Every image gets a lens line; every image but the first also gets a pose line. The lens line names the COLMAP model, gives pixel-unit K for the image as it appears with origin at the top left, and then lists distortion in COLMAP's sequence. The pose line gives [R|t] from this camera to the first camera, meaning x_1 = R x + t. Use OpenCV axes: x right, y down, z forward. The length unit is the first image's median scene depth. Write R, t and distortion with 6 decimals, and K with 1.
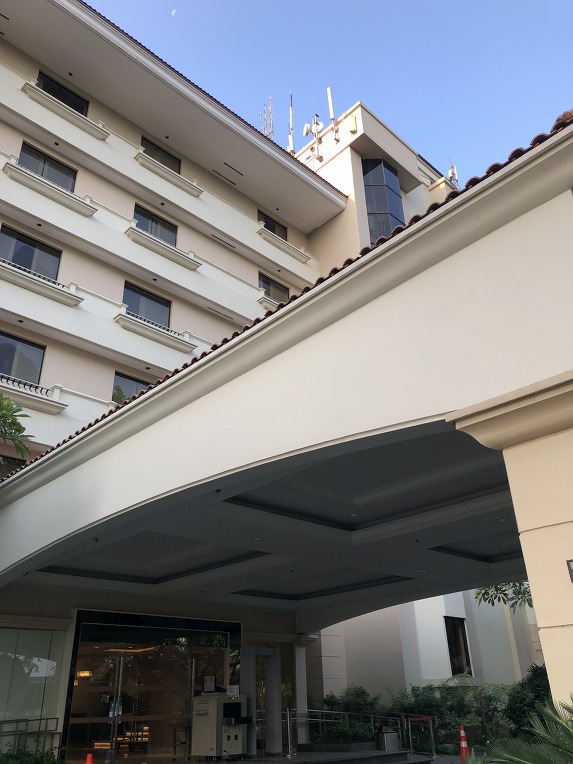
lens RADIAL K [[626.9, 0, 295.9], [0, 626.9, 392.9], [0, 0, 1]] dist [0.049770, 0.002217]
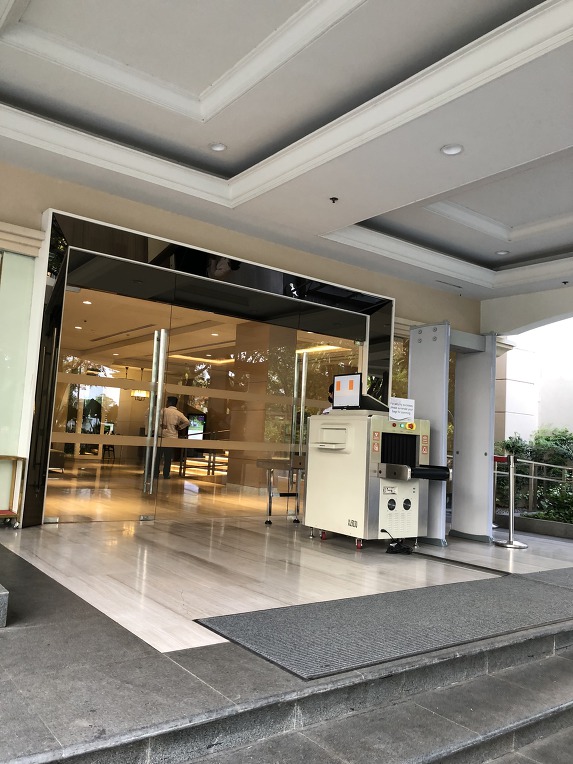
lens RADIAL K [[626.9, 0, 286.5], [0, 626.9, 380.8], [0, 0, 1]] dist [0.049770, 0.002217]
pose [[0.987603, 0.076473, -0.137088, -0.119603], [-0.022111, 0.932372, 0.360823, 0.296876], [0.155410, -0.353319, 0.922504, 0.596438]]
